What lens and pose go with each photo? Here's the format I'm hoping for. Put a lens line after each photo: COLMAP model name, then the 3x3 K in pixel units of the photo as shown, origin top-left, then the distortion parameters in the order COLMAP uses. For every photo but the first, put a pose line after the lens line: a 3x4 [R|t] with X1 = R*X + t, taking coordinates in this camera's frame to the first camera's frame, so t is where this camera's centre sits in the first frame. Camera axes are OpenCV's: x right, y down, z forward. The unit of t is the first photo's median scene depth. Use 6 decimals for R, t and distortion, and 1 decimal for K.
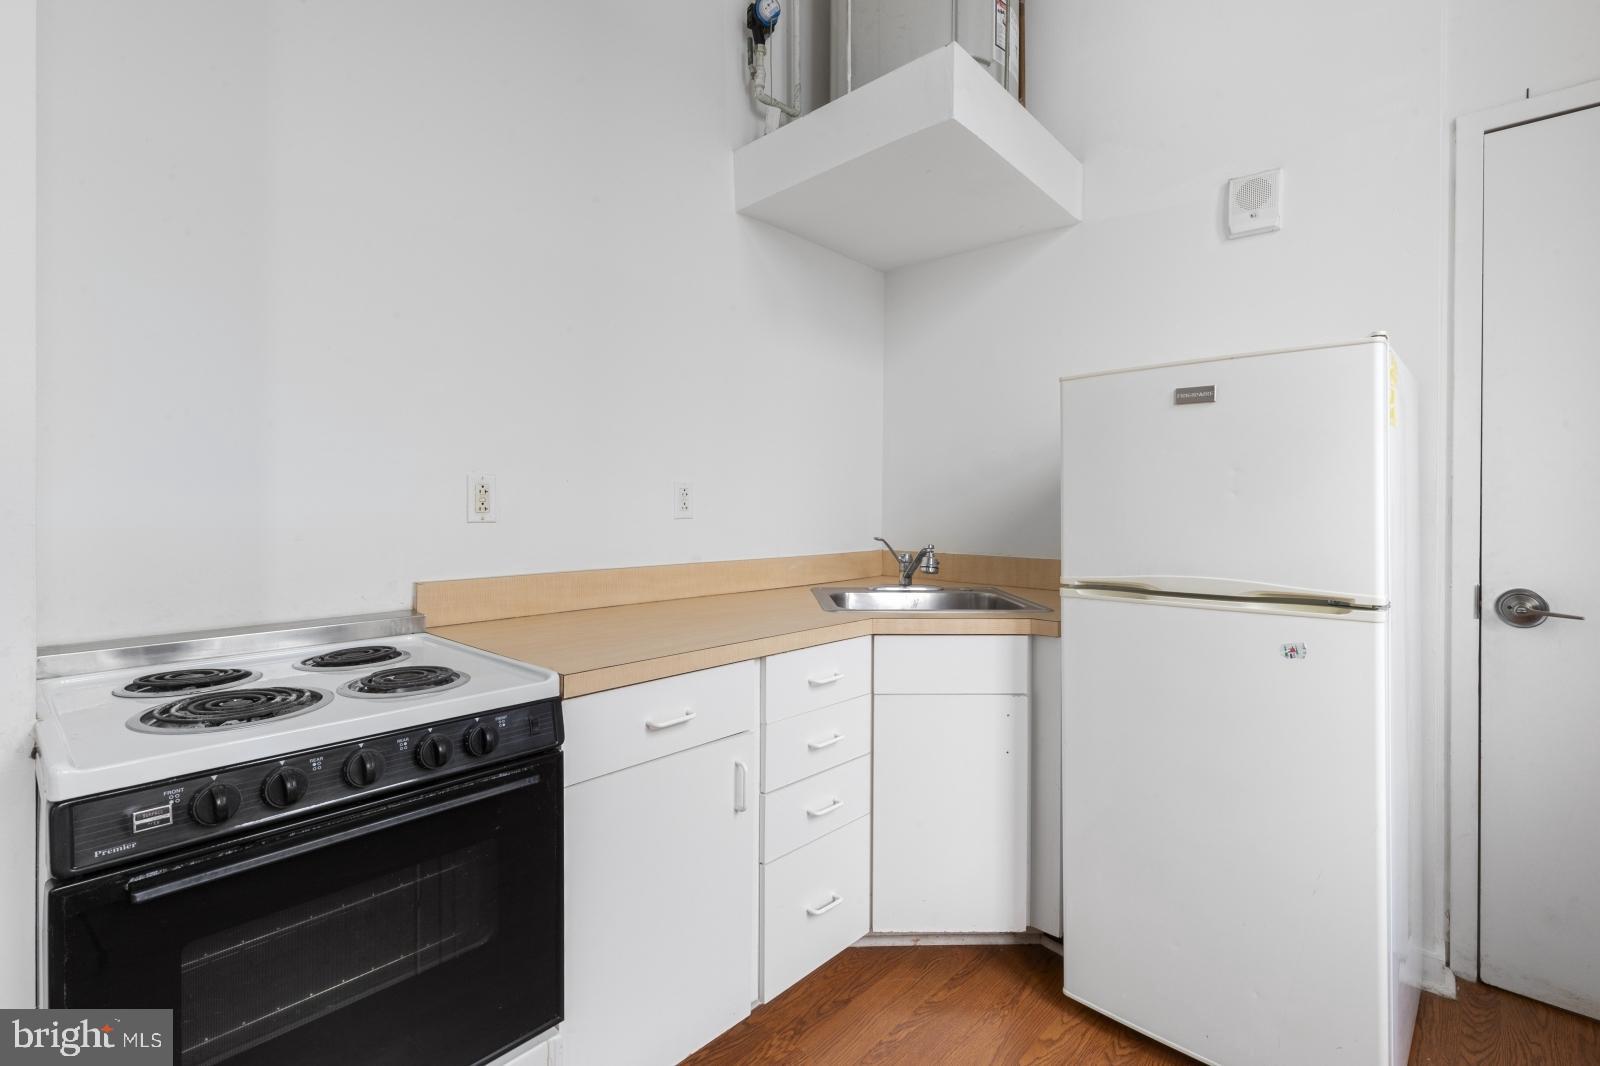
lens RADIAL K [[745.1, 0, 788.8], [0, 745.1, 502.7], [0, 0, 1]] dist [0.003721, 0.000495]
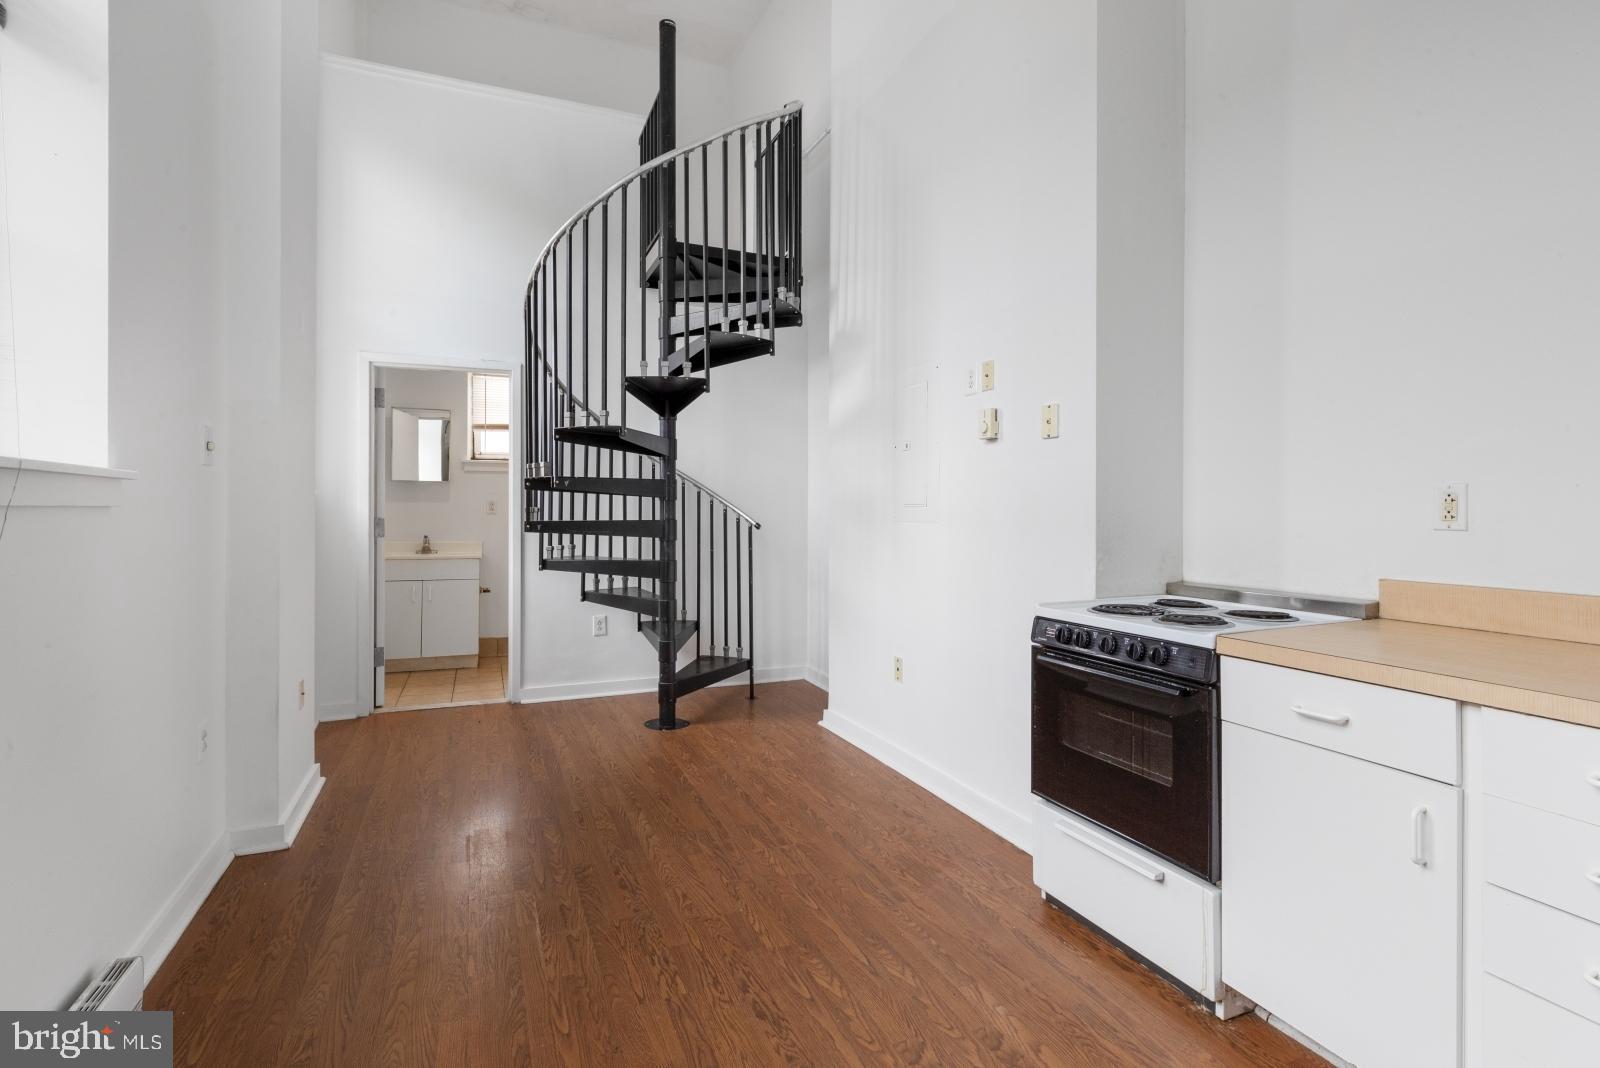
lens RADIAL K [[745.1, 0, 788.8], [0, 745.1, 503.7], [0, 0, 1]] dist [0.003721, 0.000495]
pose [[-0.415243, -0.009323, -0.909663, 0.908045], [-0.002876, 0.999956, -0.008936, 0.001573], [0.909706, -0.001095, -0.415252, 0.604088]]
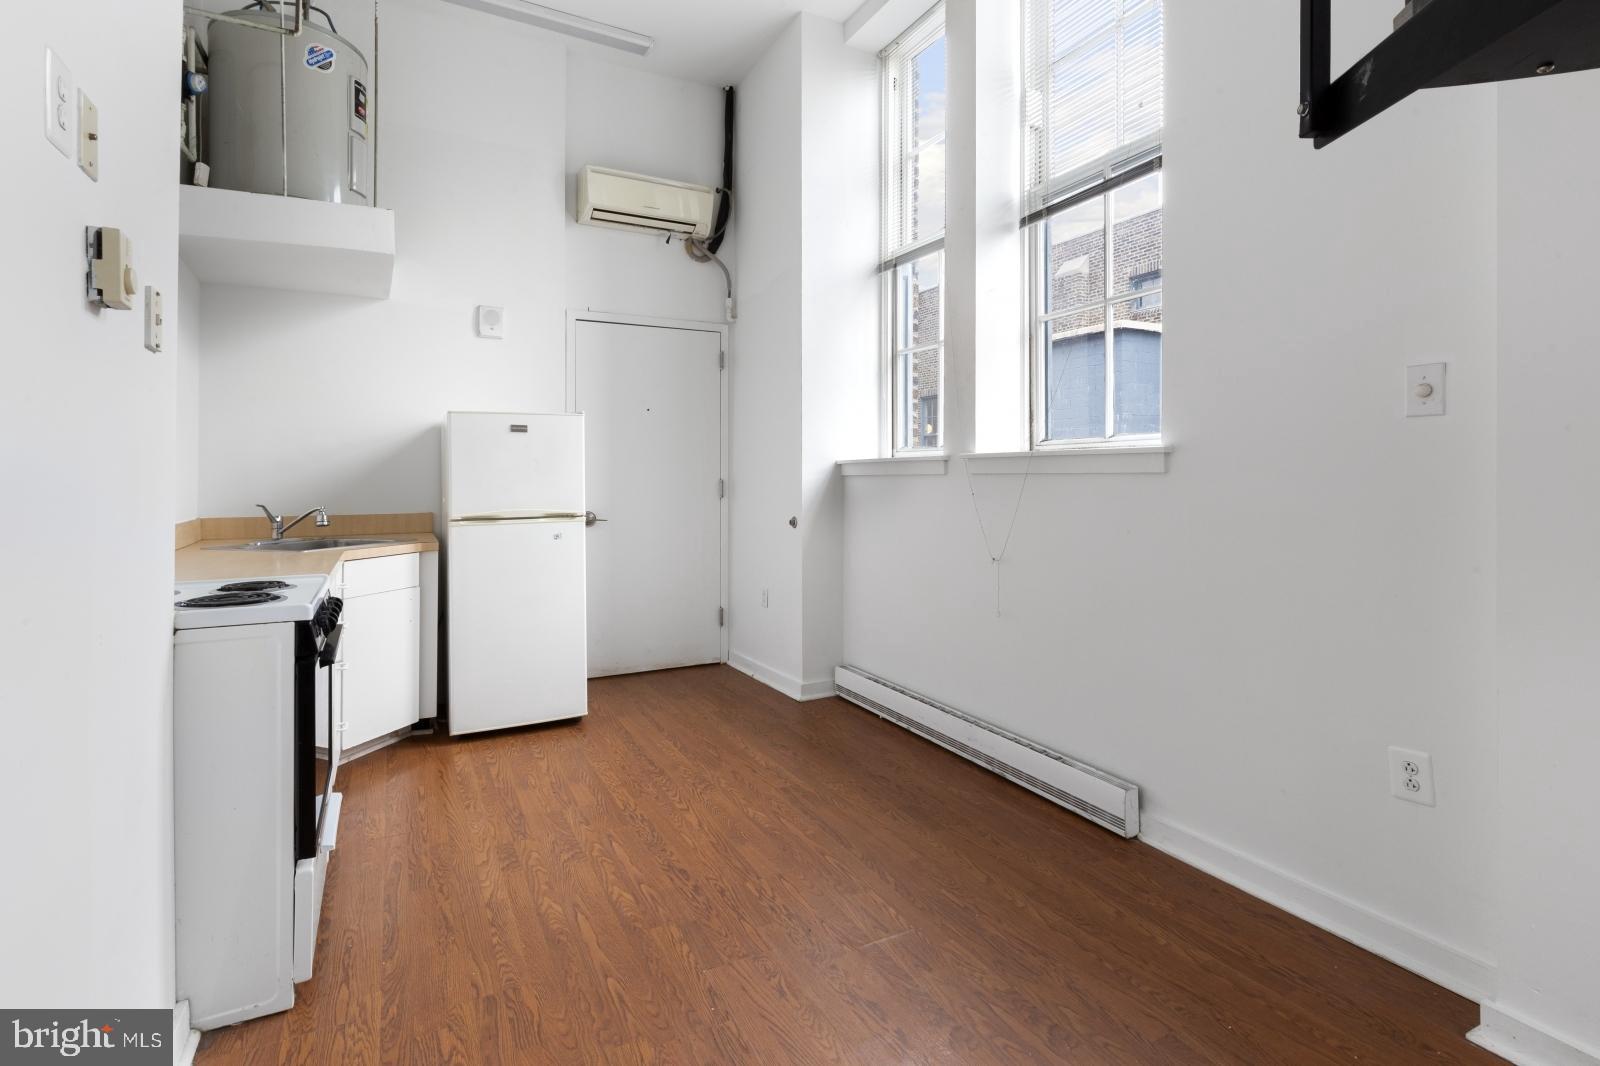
lens RADIAL K [[745.1, 0, 788.8], [0, 745.1, 502.7], [0, 0, 1]] dist [0.003721, 0.000495]
pose [[0.333045, -0.039031, 0.942103, -1.093829], [0.005500, 0.999206, 0.039453, -0.004476], [-0.942895, -0.007958, 0.332995, -0.428911]]
